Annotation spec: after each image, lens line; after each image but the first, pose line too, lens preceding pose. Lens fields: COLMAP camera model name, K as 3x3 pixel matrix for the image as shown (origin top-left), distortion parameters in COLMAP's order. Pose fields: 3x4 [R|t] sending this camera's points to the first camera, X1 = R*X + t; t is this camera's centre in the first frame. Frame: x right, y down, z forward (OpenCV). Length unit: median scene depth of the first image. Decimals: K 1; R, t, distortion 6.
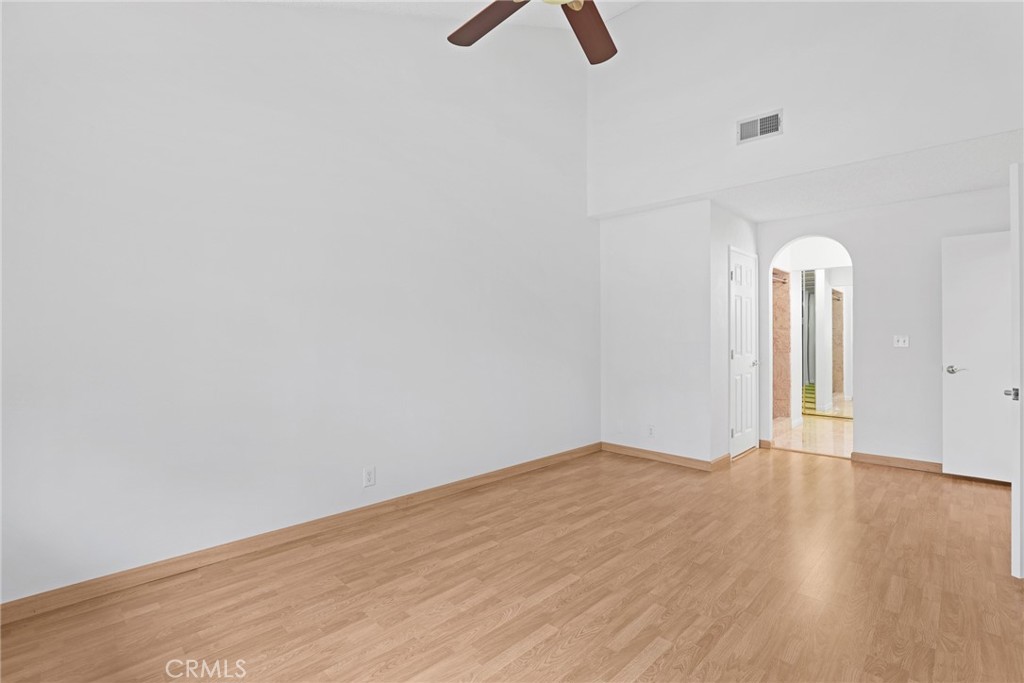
lens RADIAL K [[470.3, 0, 510.3], [0, 470.3, 339.9], [0, 0, 1]] dist [-0.026162, 0.003982]
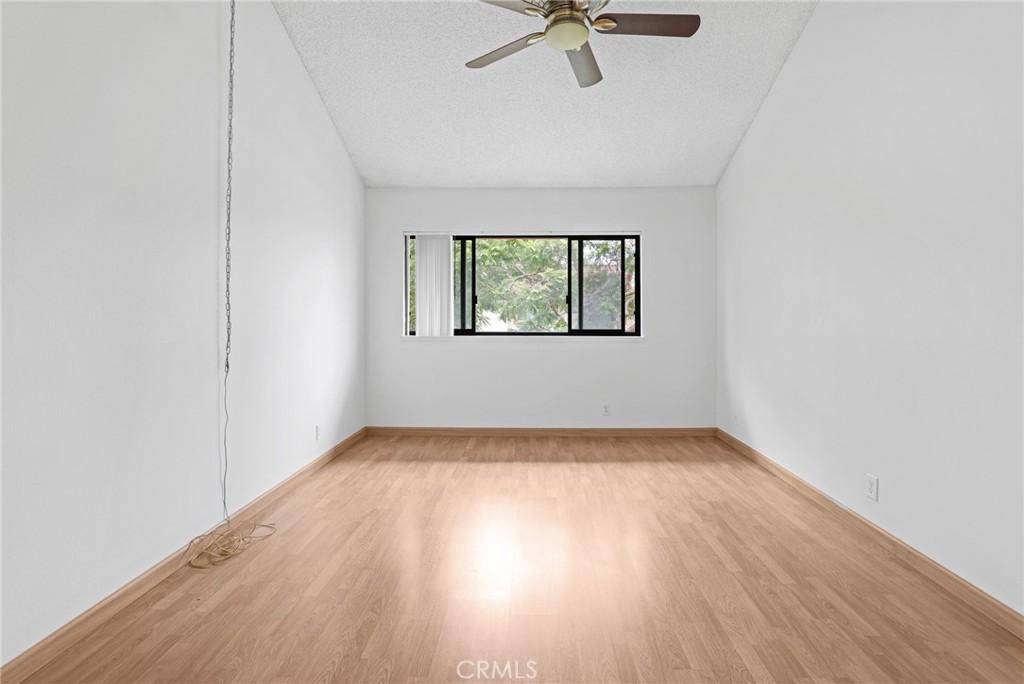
lens RADIAL K [[470.3, 0, 533.6], [0, 470.3, 317.3], [0, 0, 1]] dist [-0.026162, 0.003982]
pose [[-0.698593, 0.005304, -0.715500, 0.739951], [-0.005757, 0.999898, 0.013033, -0.008334], [0.715497, 0.013224, -0.698491, 1.243538]]
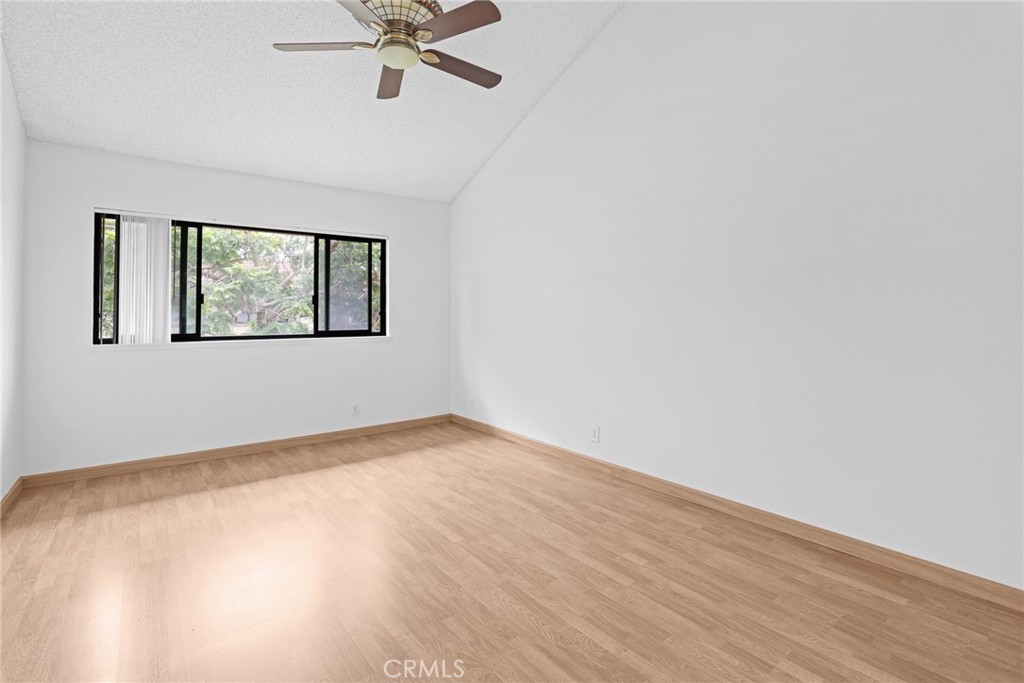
lens RADIAL K [[470.3, 0, 512.0], [0, 470.3, 308.0], [0, 0, 1]] dist [-0.026162, 0.003982]
pose [[-0.110770, -0.010761, -0.993788, 0.967016], [-0.003155, 0.999940, -0.010476, -0.007749], [0.993841, 0.001975, -0.110797, 1.011522]]
